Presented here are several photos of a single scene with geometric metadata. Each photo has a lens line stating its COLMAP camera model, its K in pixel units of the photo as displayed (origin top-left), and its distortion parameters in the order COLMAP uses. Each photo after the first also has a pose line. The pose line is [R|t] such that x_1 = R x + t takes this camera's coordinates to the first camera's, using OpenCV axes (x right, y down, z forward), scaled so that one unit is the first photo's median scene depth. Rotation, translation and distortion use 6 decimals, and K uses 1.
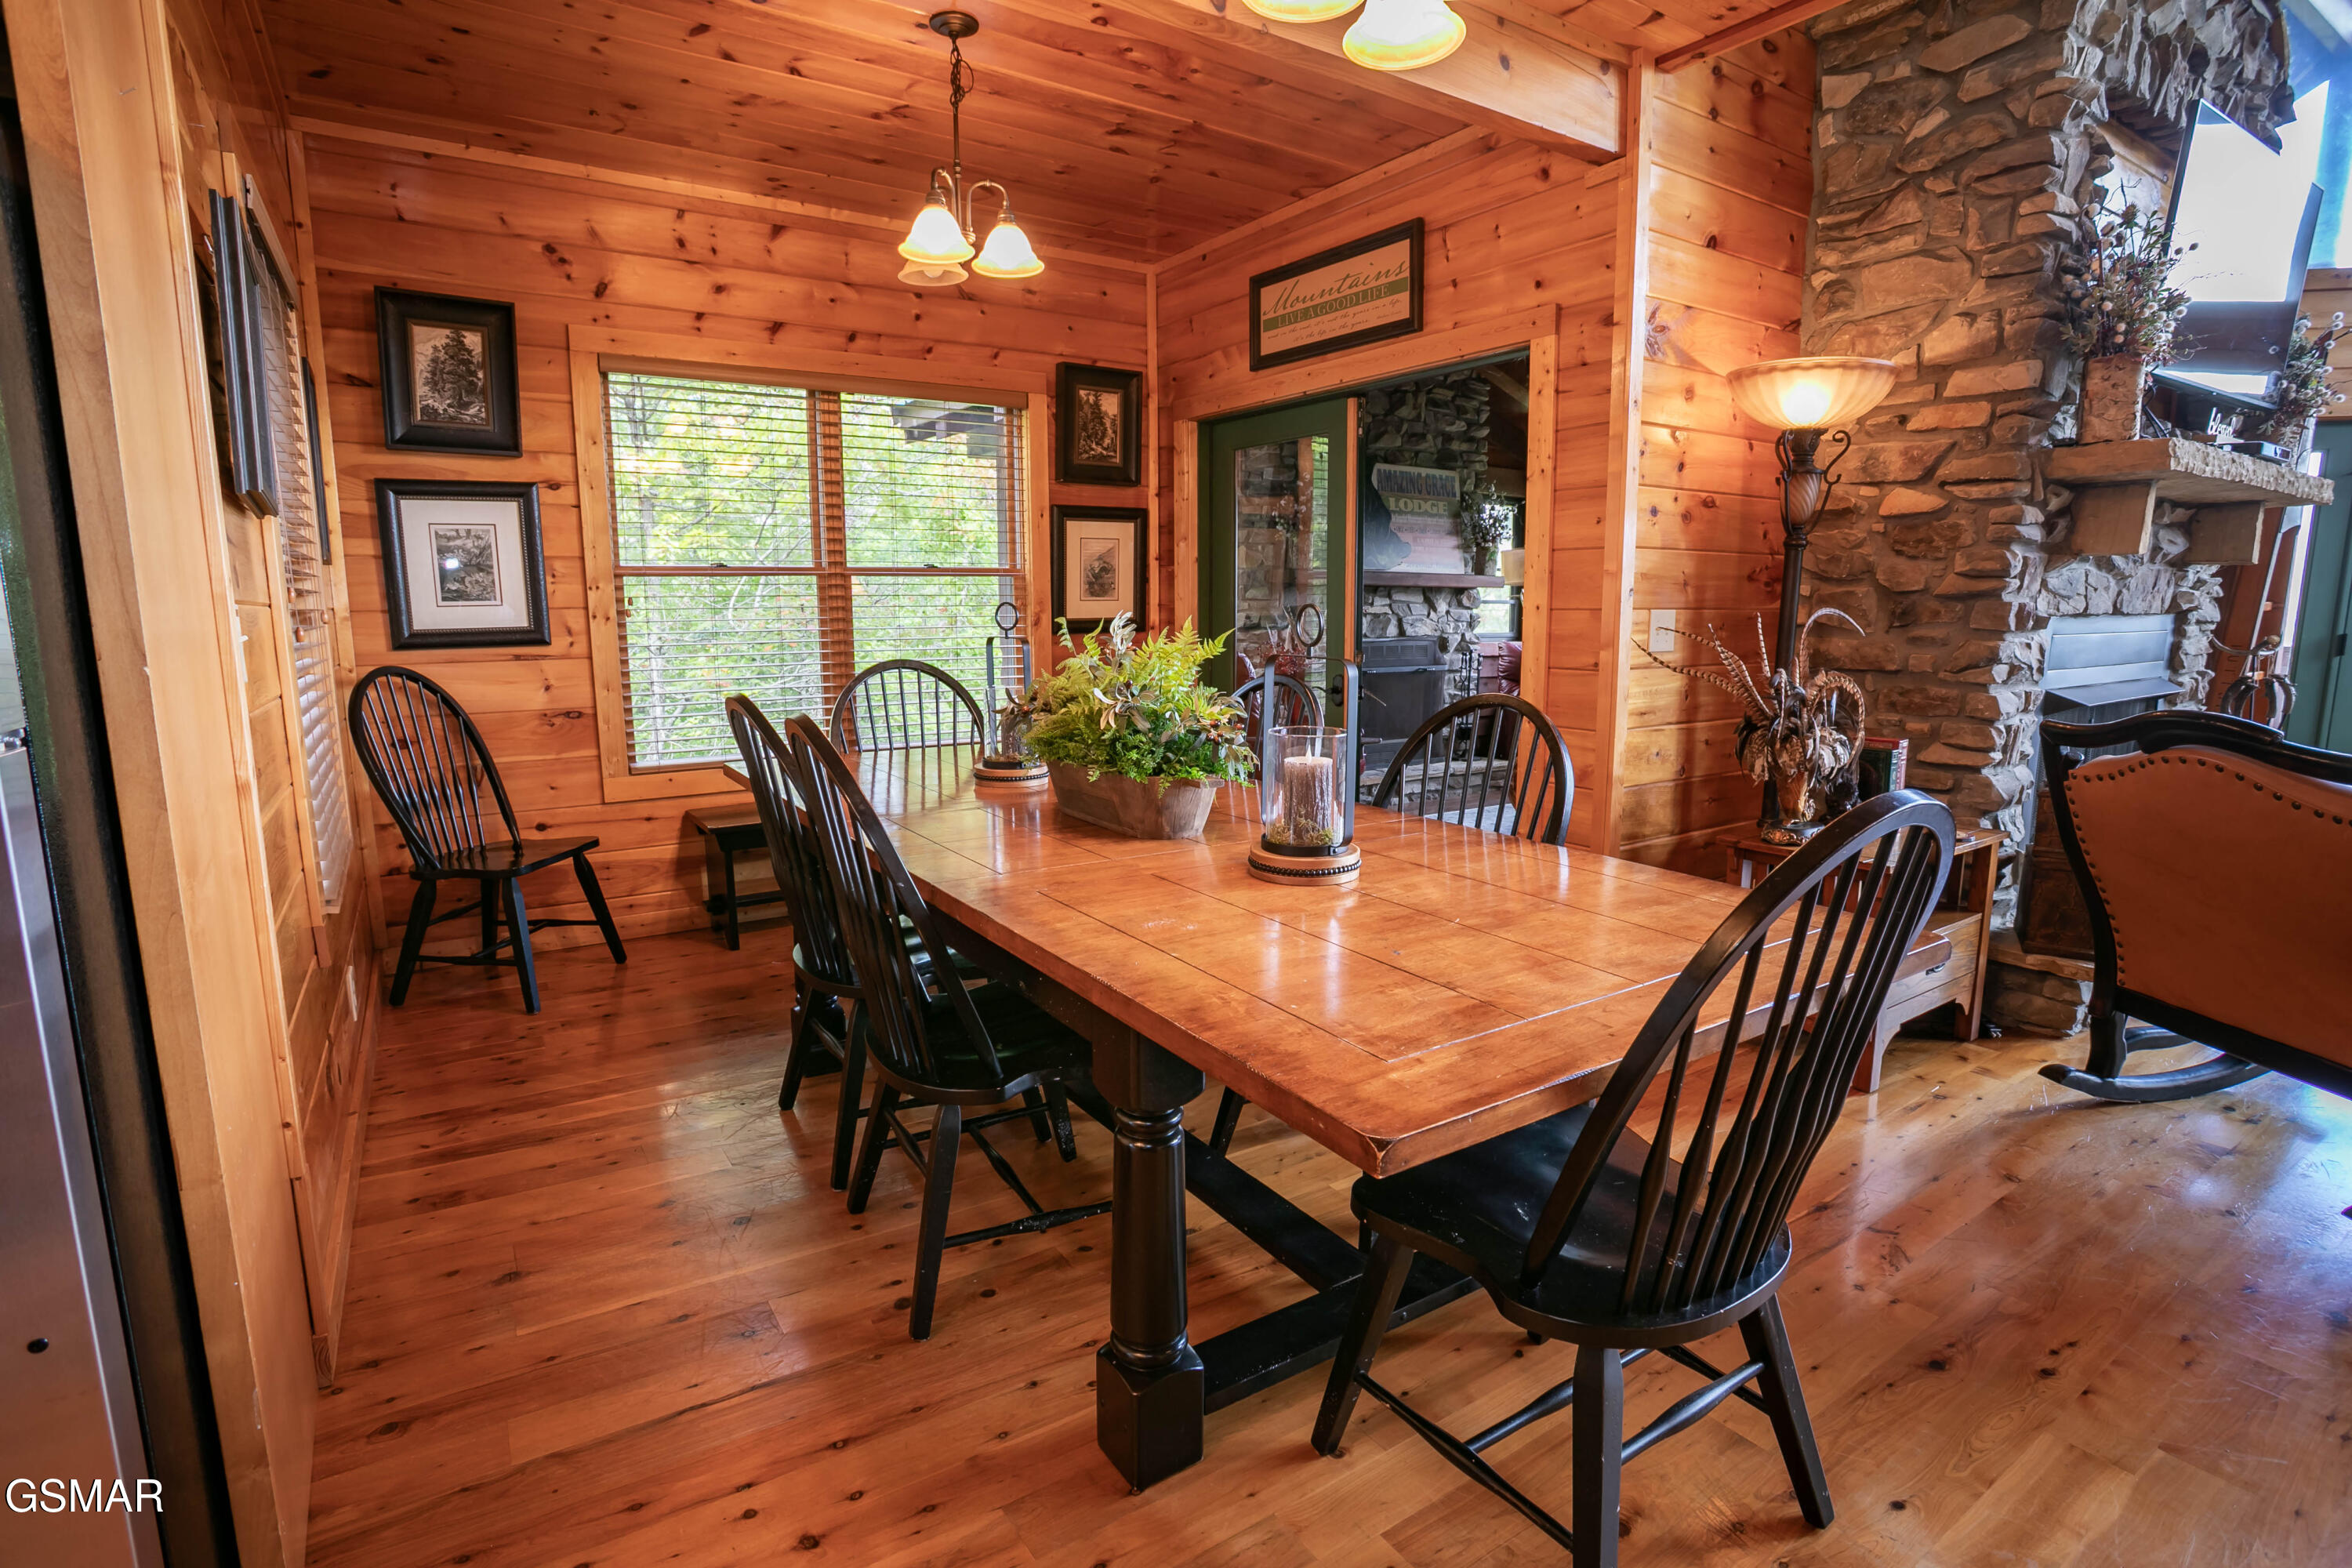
lens RADIAL K [[1152.5, 0, 1162.7], [0, 1152.5, 789.6], [0, 0, 1]] dist [-0.054759, 0.018204]
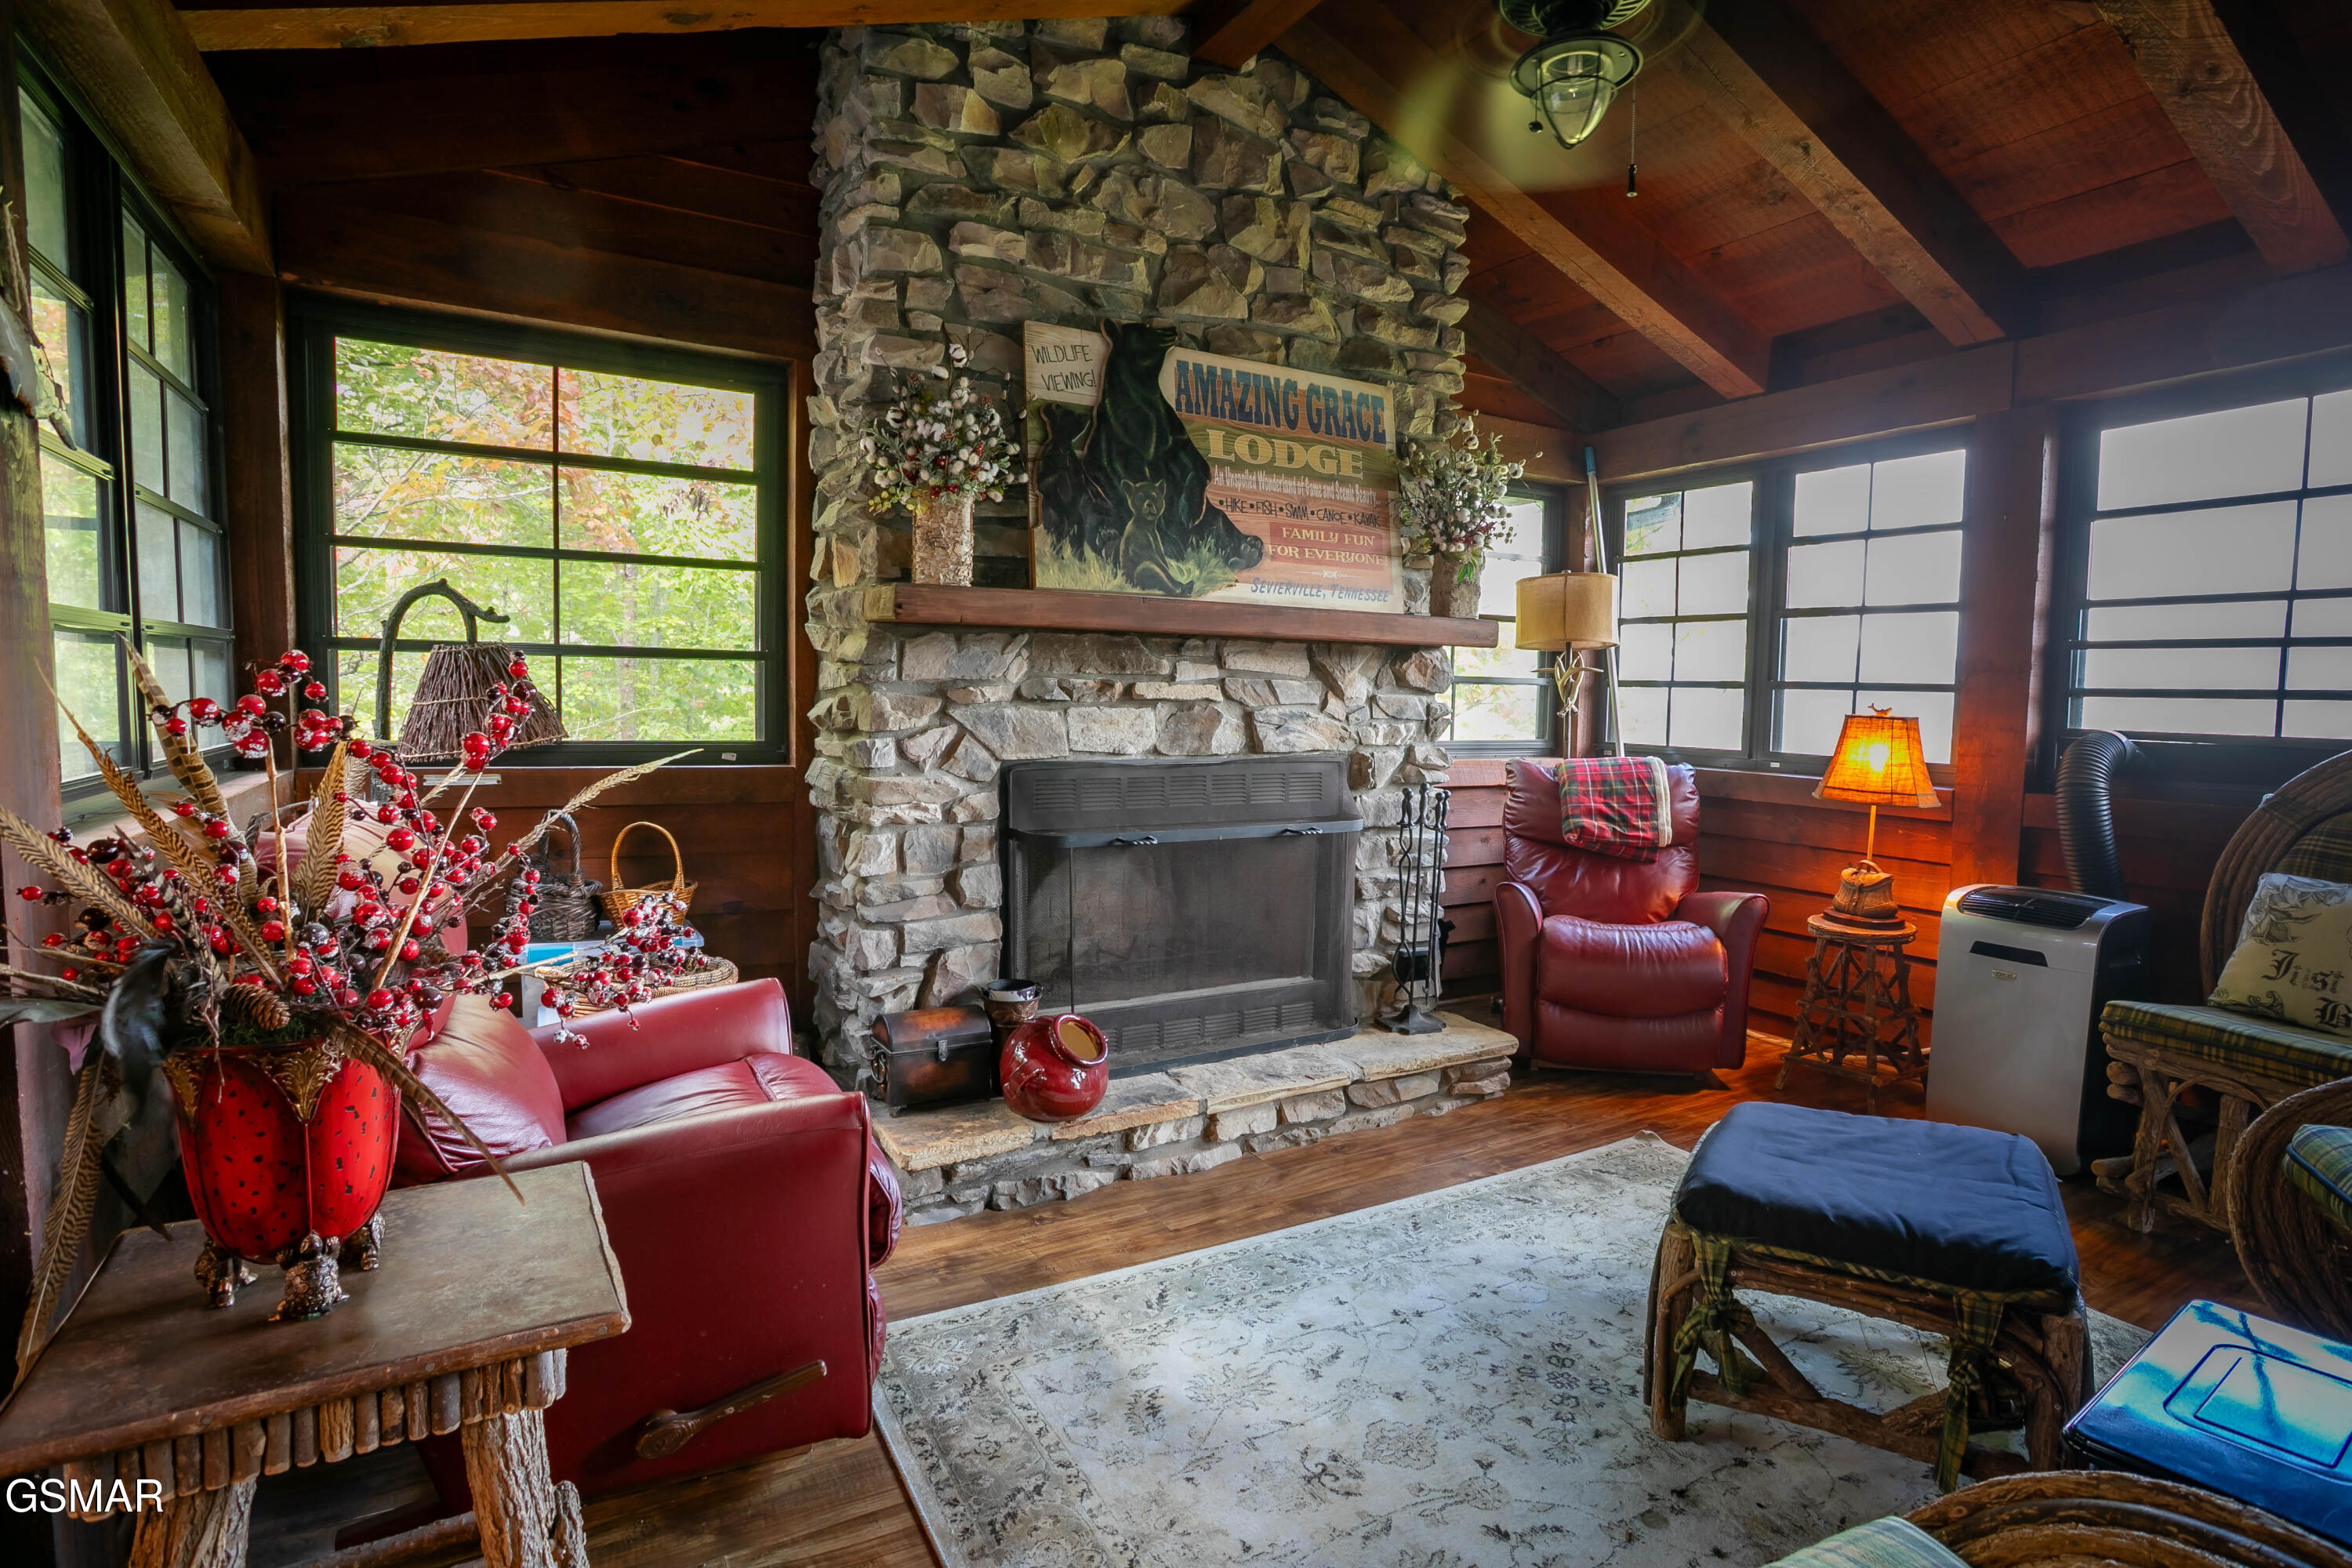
lens RADIAL K [[1152.5, 0, 1165.8], [0, 1152.5, 765.5], [0, 0, 1]] dist [-0.054759, 0.018204]
pose [[0.996844, 0.024835, -0.075403, 0.207611], [-0.031178, 0.995965, -0.084152, -0.090362], [0.073009, 0.086237, 0.993596, 0.561421]]
